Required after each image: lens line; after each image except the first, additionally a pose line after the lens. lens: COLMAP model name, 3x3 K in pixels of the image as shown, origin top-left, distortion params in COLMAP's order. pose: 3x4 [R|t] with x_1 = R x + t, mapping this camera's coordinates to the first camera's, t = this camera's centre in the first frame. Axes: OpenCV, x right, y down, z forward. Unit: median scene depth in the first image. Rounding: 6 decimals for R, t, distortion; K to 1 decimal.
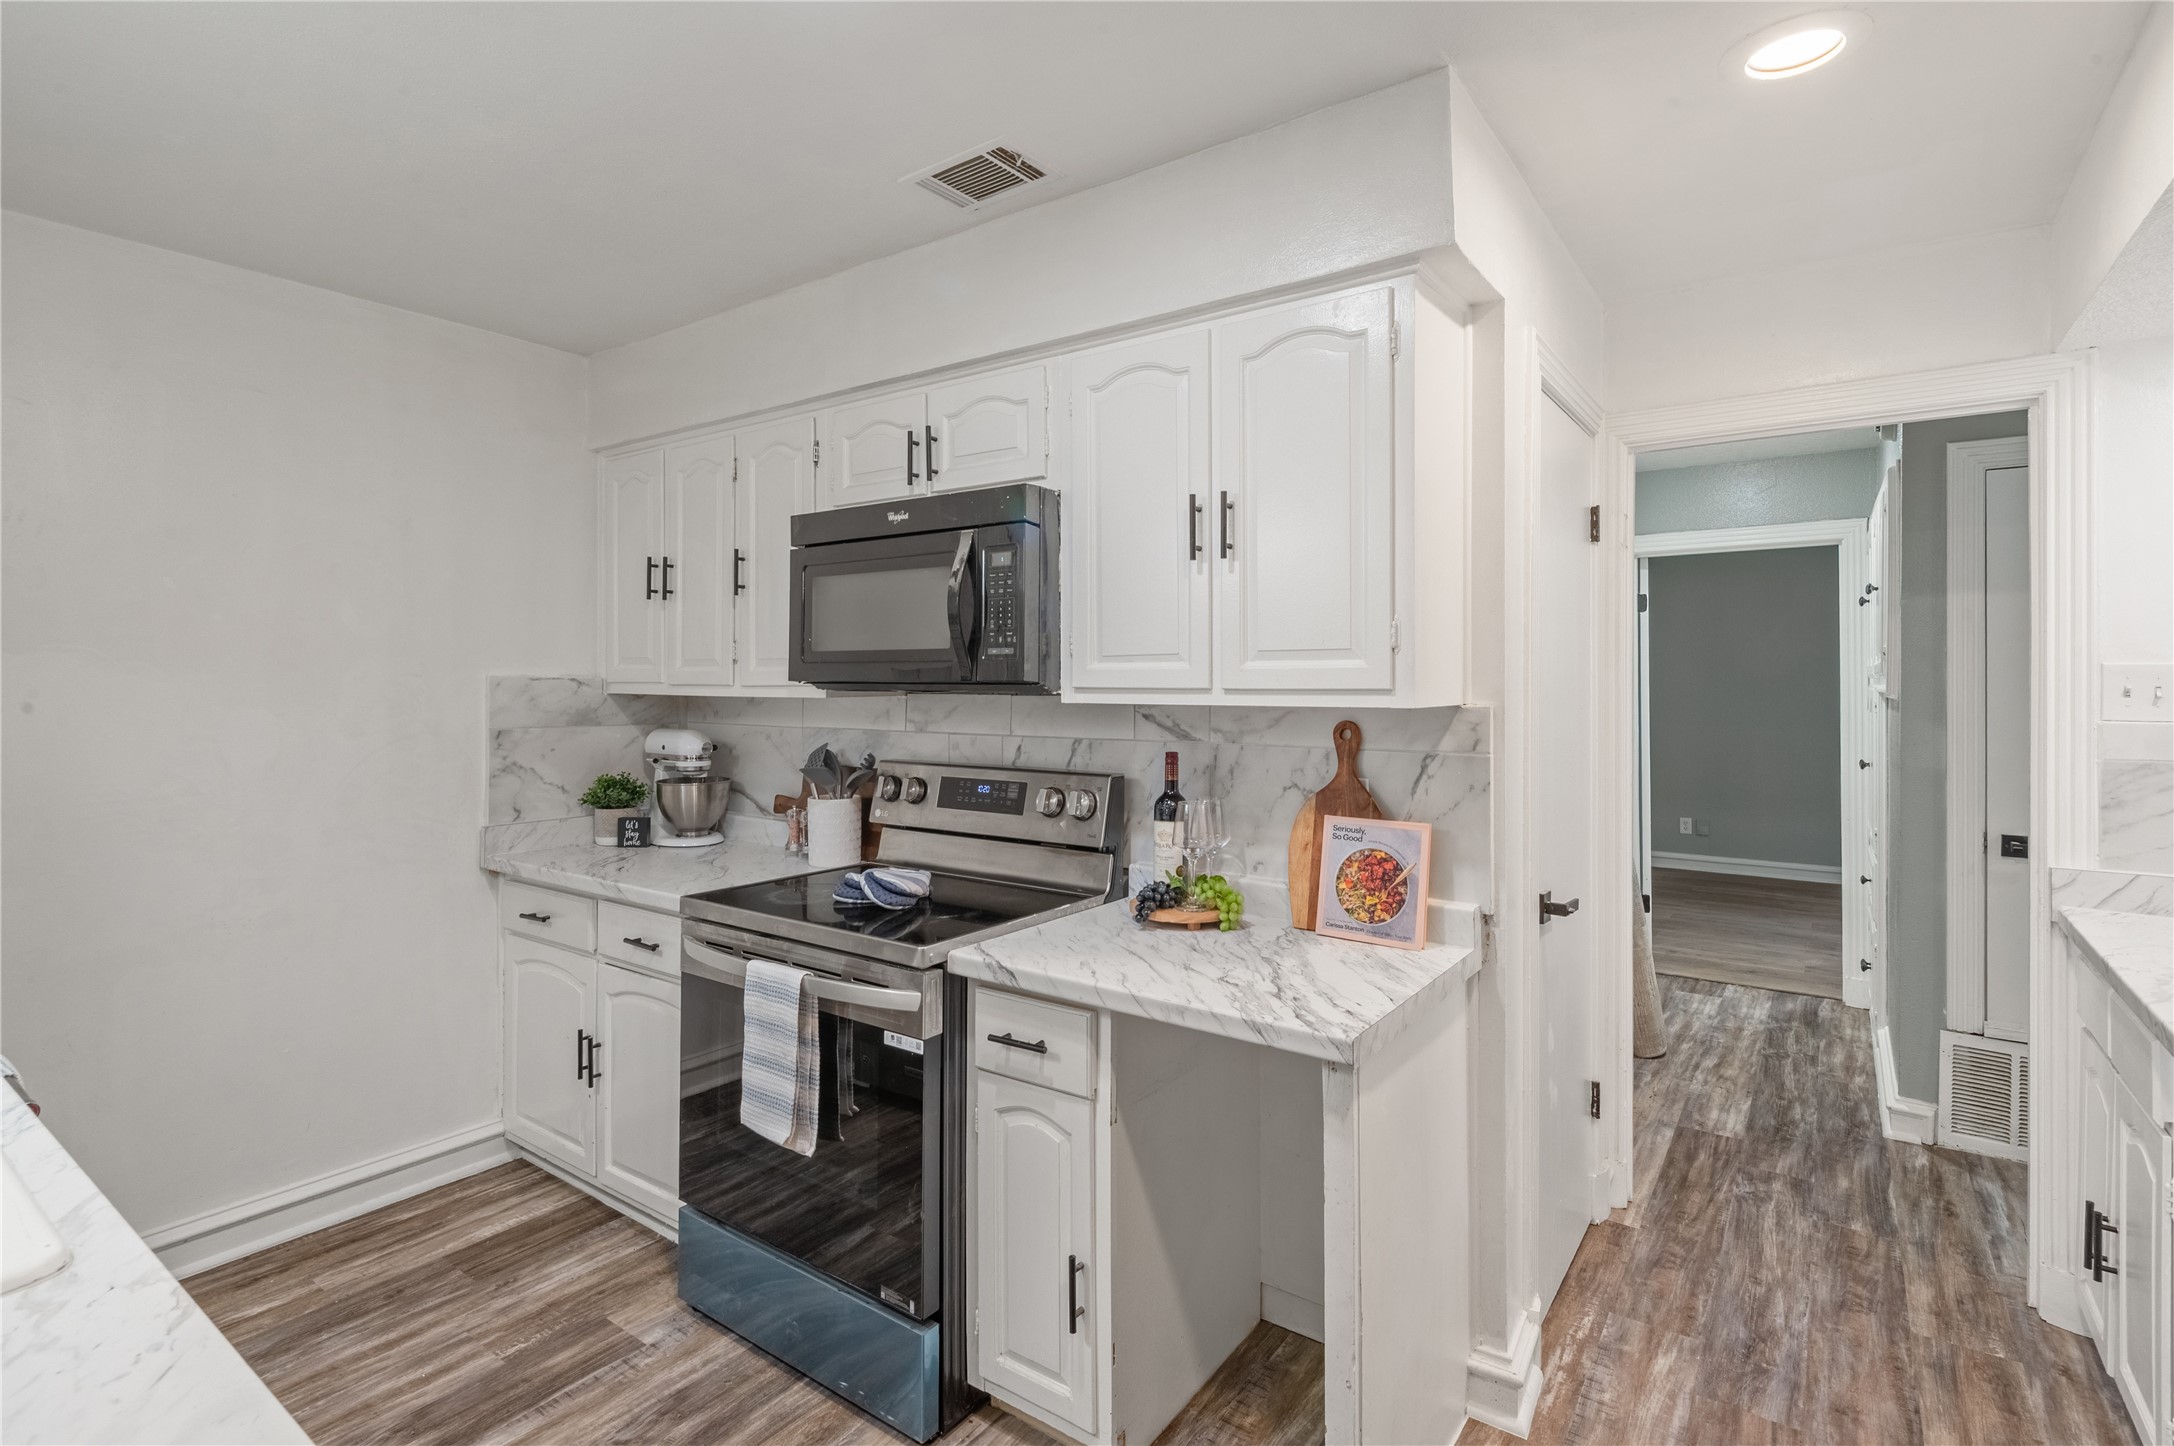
lens RADIAL K [[1010.0, 0, 1095.6], [0, 1010.0, 679.2], [0, 0, 1]] dist [0.006149, -0.008300]
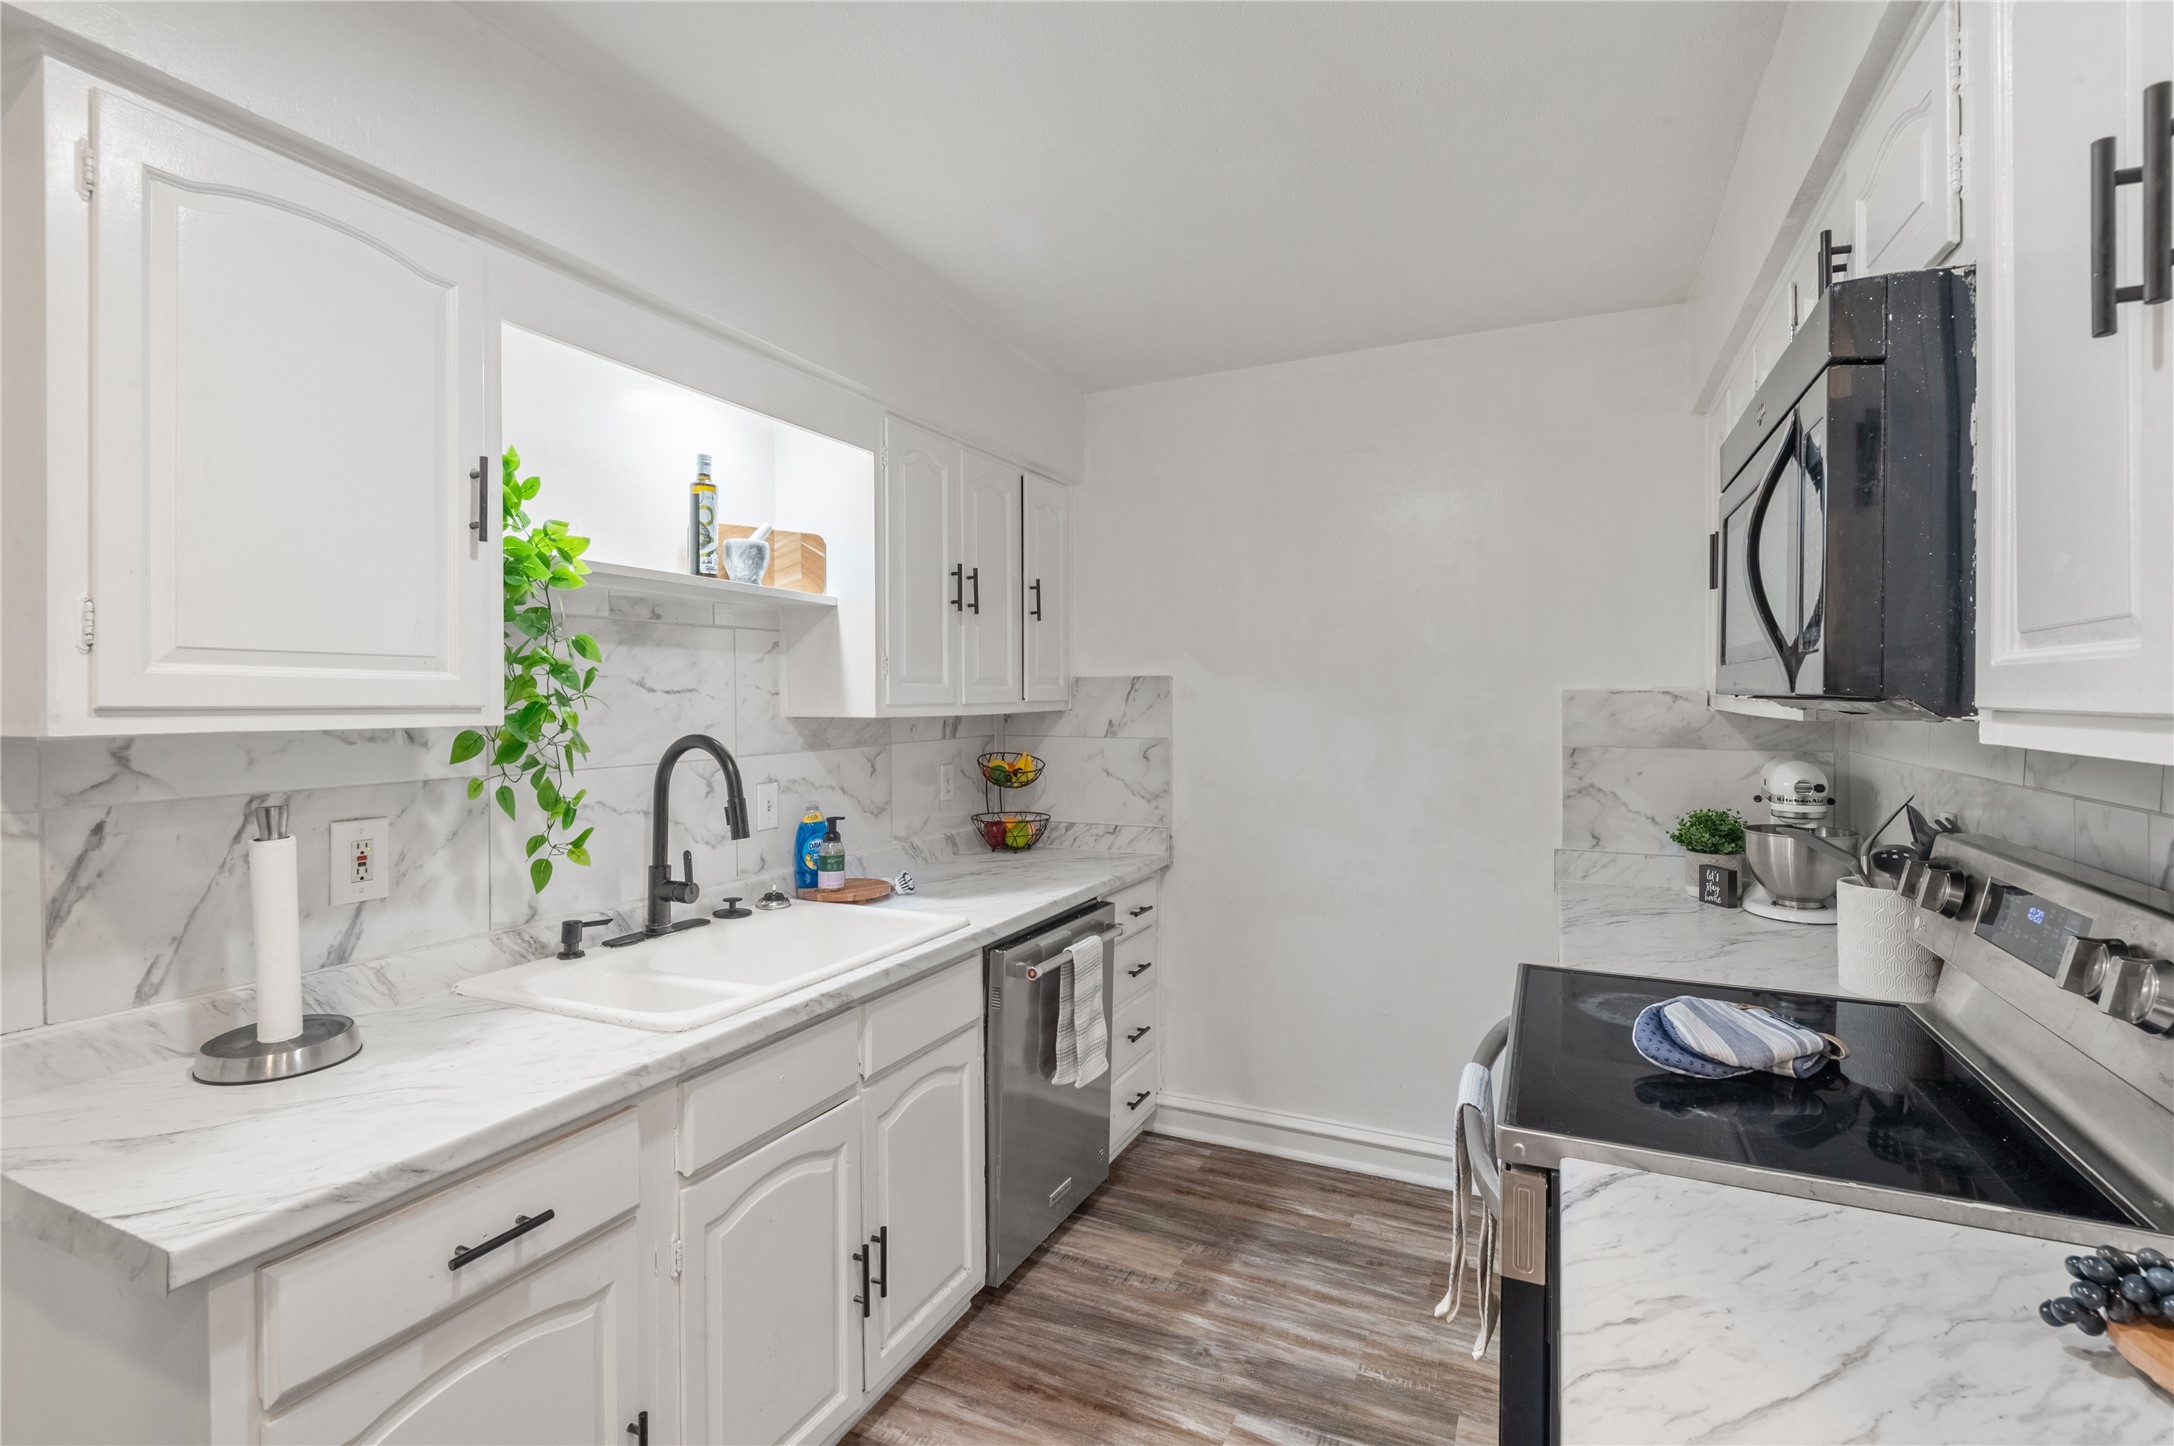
lens RADIAL K [[1010.0, 0, 1089.7], [0, 1010.0, 707.1], [0, 0, 1]] dist [0.006149, -0.008300]
pose [[0.189910, 0.010940, -0.981741, 0.351391], [0.003367, 0.999925, 0.011794, 0.001094], [0.981796, -0.005545, 0.189859, 0.579681]]
